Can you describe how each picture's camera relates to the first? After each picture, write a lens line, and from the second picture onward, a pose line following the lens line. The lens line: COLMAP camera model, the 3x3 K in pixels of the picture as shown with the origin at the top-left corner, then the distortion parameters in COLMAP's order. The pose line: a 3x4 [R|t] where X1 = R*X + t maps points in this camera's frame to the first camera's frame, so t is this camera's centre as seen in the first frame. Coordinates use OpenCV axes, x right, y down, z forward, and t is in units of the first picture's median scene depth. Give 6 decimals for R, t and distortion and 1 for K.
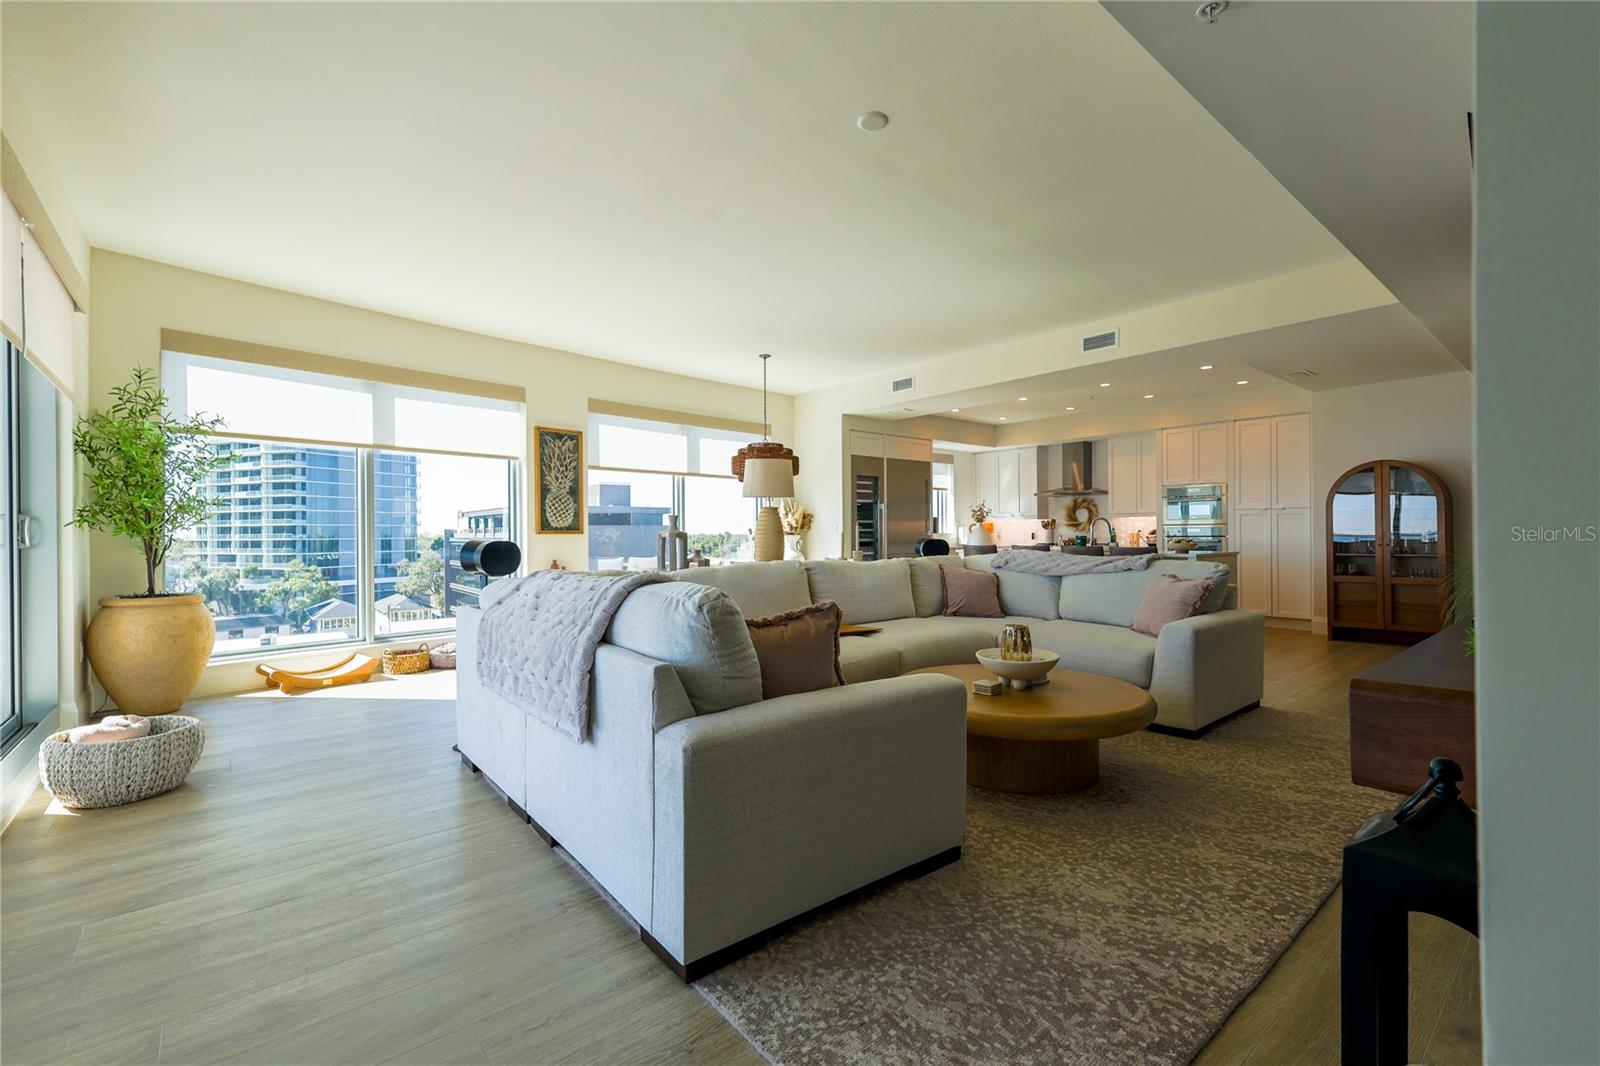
lens RADIAL K [[692.2, 0, 797.1], [0, 692.2, 531.1], [0, 0, 1]] dist [0.001751, -0.000335]
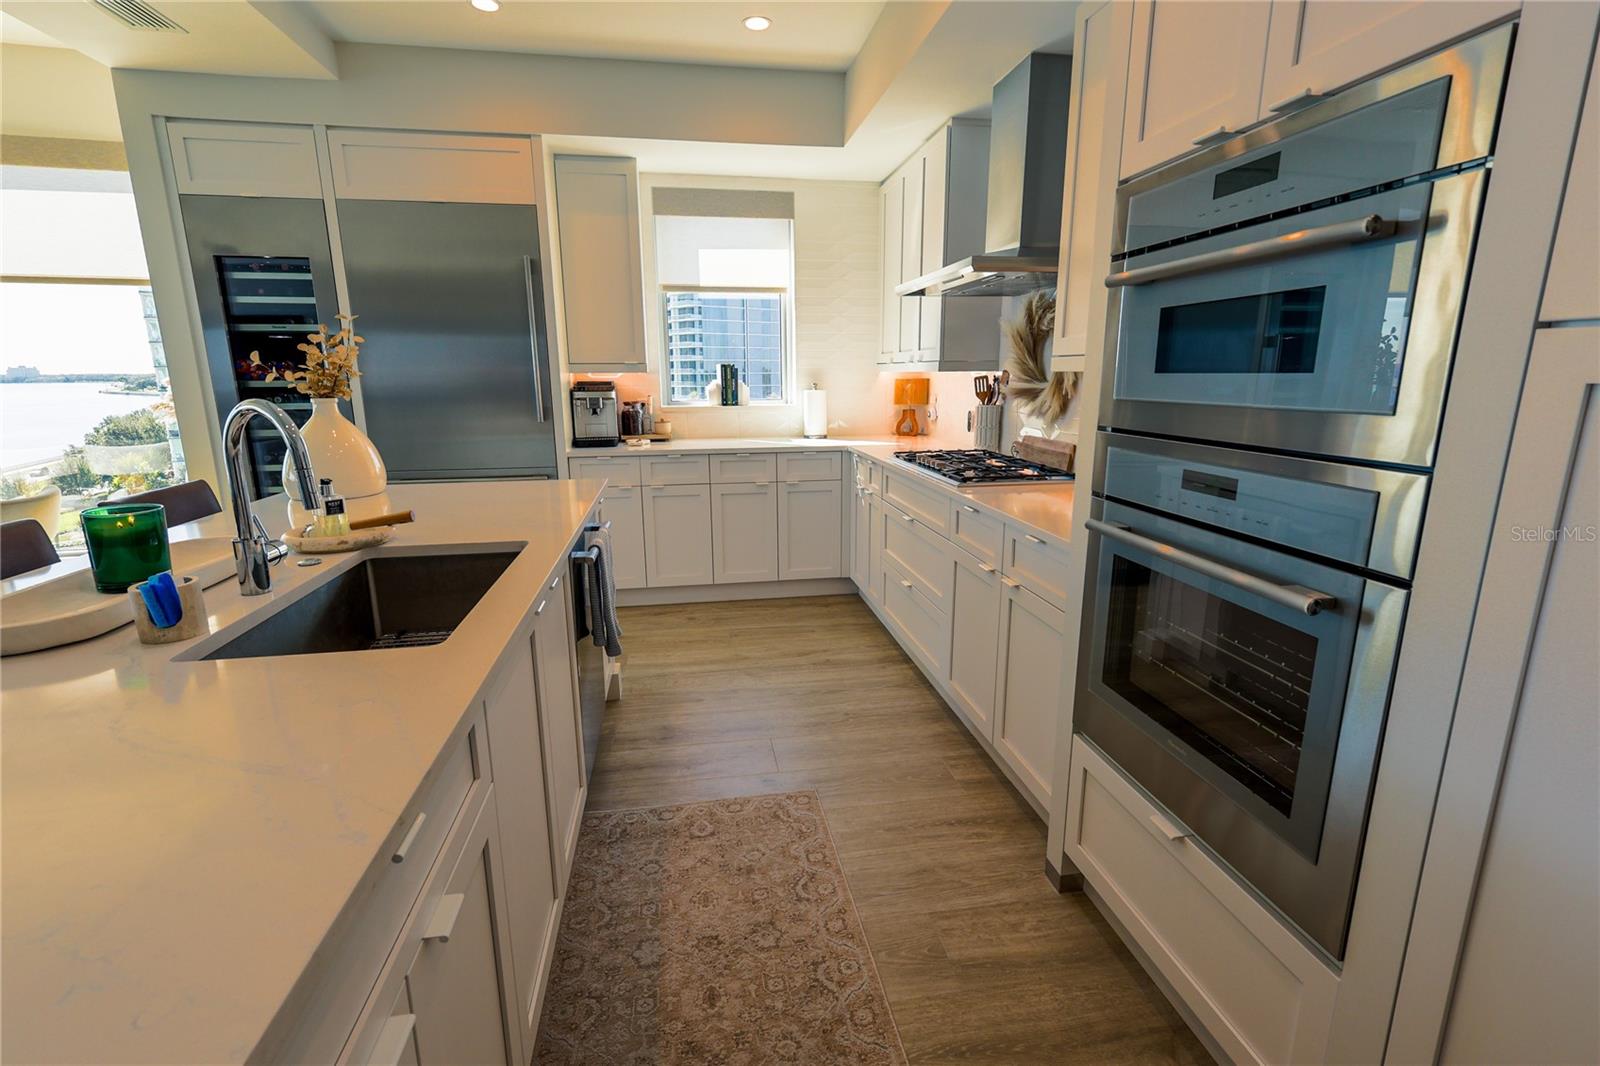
lens RADIAL K [[726.5, 0, 793.0], [0, 726.5, 532.6], [0, 0, 1]] dist [0.011098, -0.000142]
pose [[0.862065, 0.112409, -0.494173, 0.608240], [0.001675, 0.974454, 0.224580, -0.027048], [0.506794, -0.194430, 0.839855, 0.880290]]
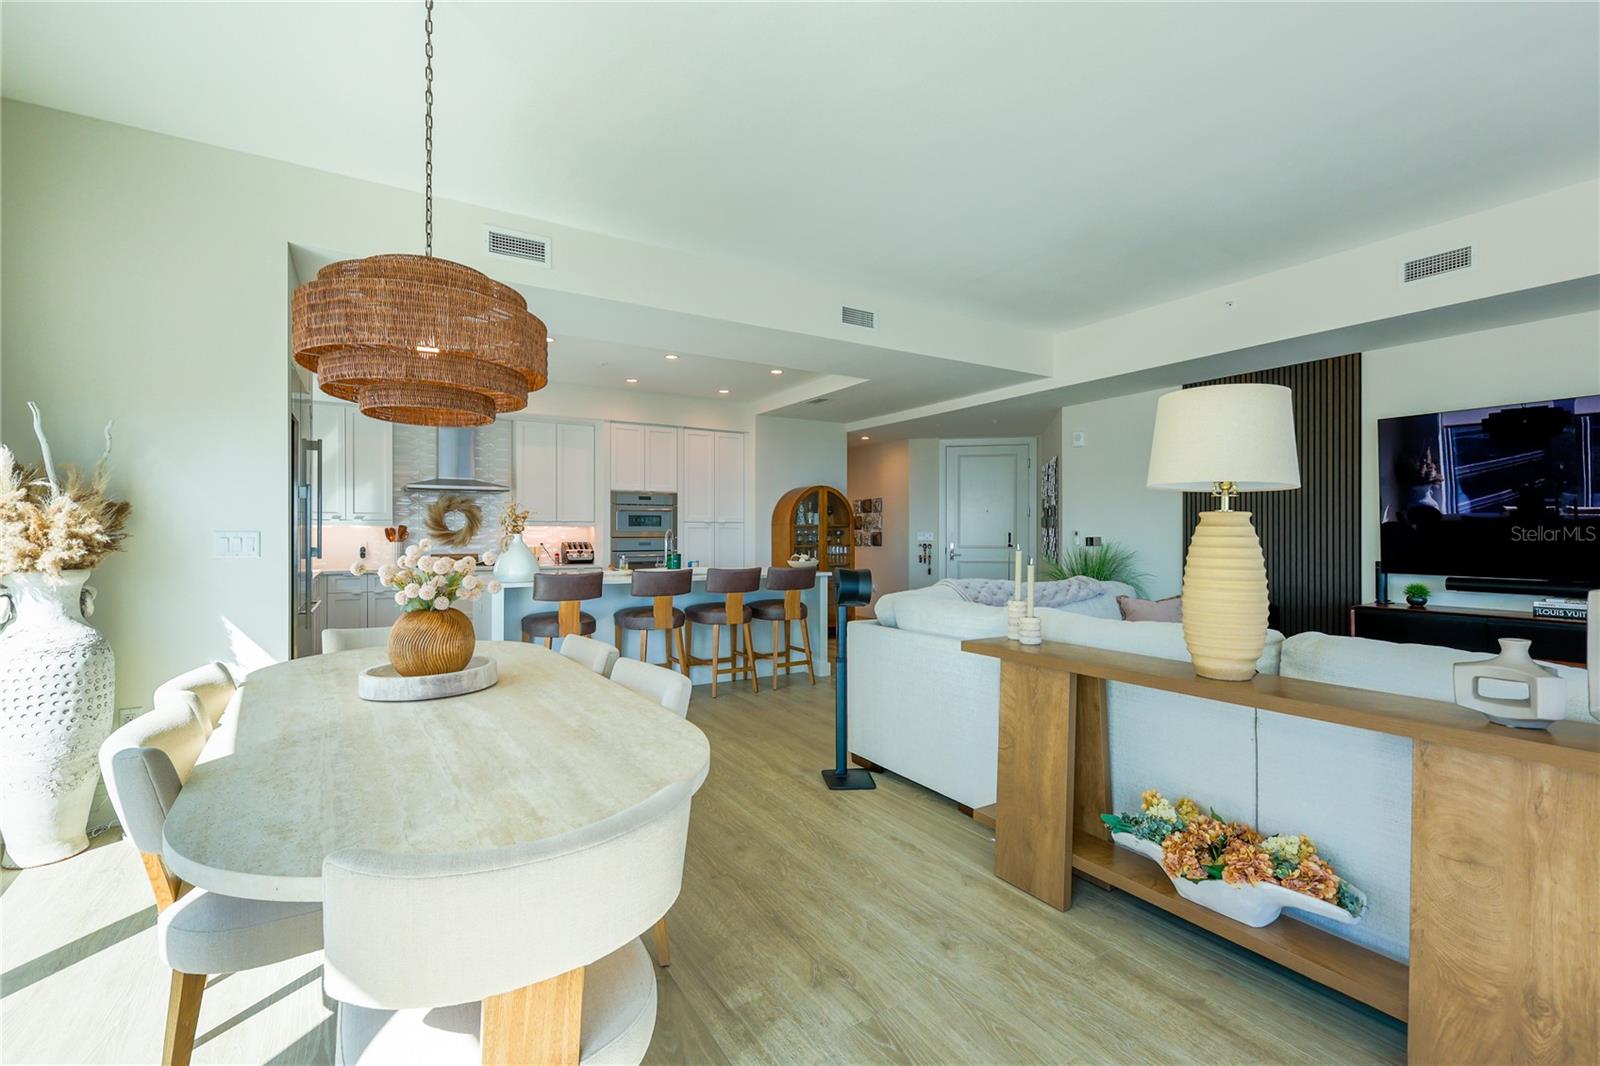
lens RADIAL K [[692.2, 0, 790.3], [0, 692.2, 539.4], [0, 0, 1]] dist [0.001751, -0.000335]
pose [[0.156238, -0.001590, 0.987718, -0.272635], [-0.003917, 0.999990, 0.002230, -0.010002], [-0.987712, -0.004218, 0.156231, 0.728158]]
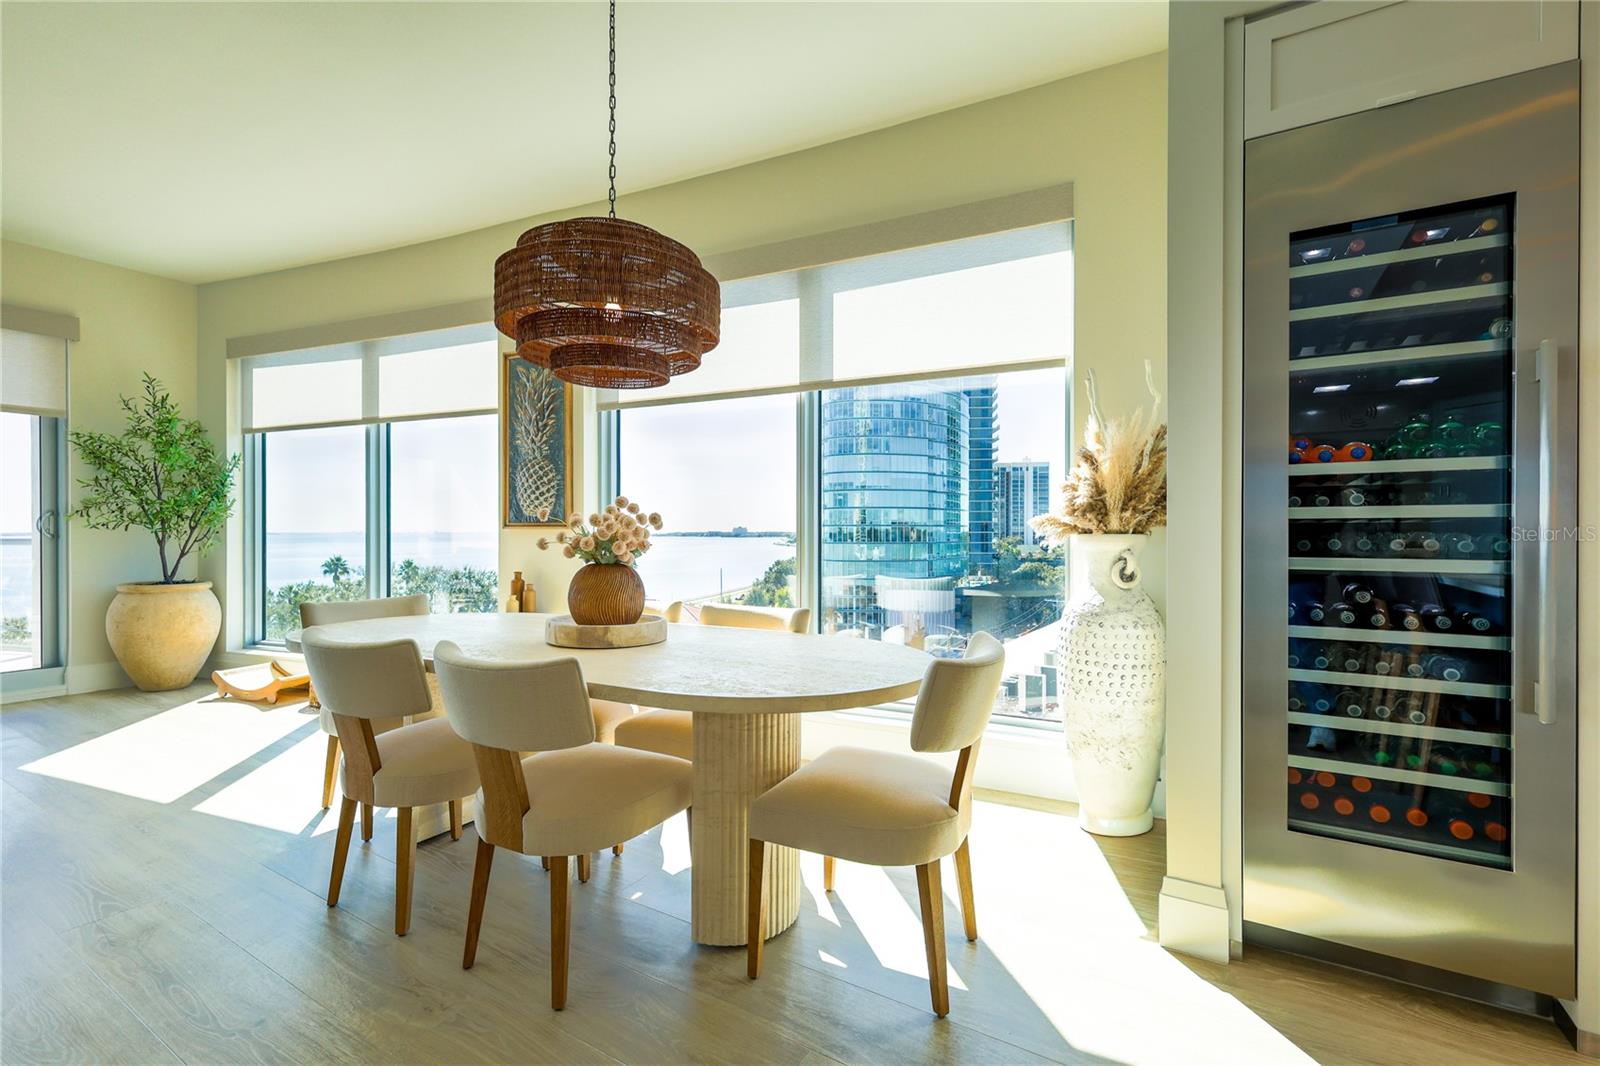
lens RADIAL K [[692.2, 0, 796.8], [0, 692.2, 531.6], [0, 0, 1]] dist [0.001751, -0.000335]
pose [[0.320594, 0.007531, -0.947187, 0.244828], [-0.000032, 0.999968, 0.007940, 0.001746], [0.947217, -0.002515, 0.320584, 0.884621]]
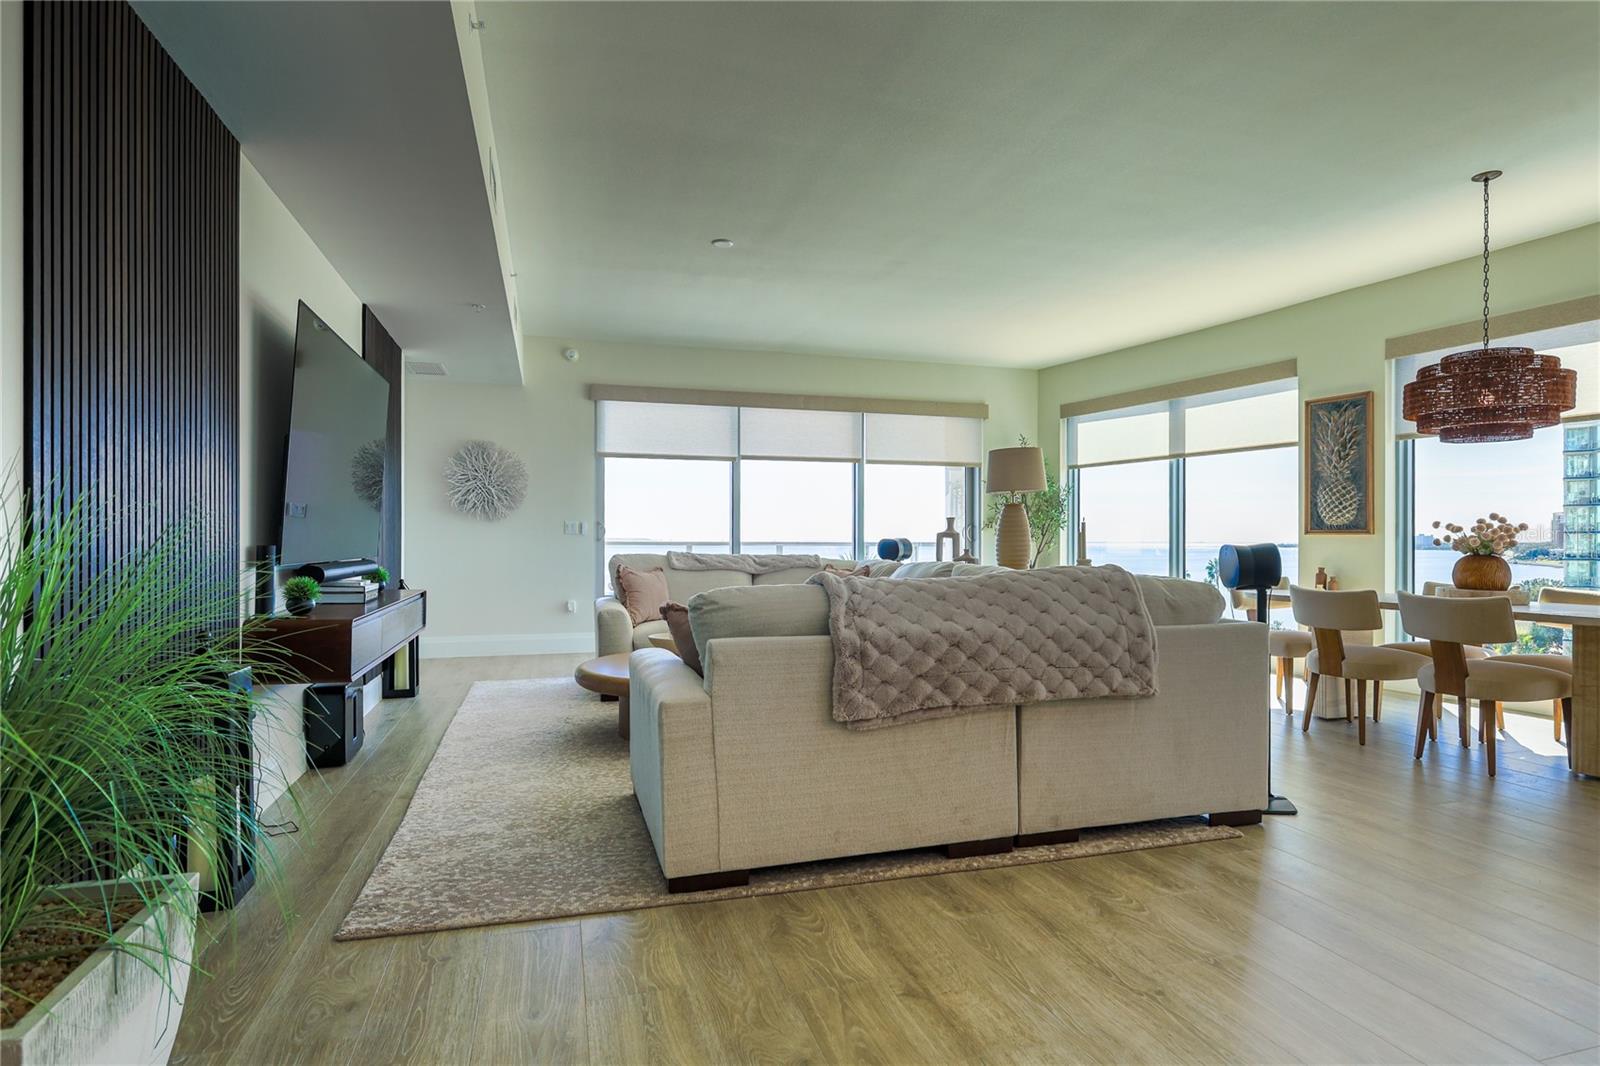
lens RADIAL K [[822.2, 0, 805.0], [0, 822.2, 537.0], [0, 0, 1]] dist [0.001678, -0.002473]
pose [[-0.385196, 0.003357, -0.922829, 0.620067], [0.002547, 0.999993, 0.002574, 0.002727], [0.922831, -0.001359, -0.385202, 0.700494]]
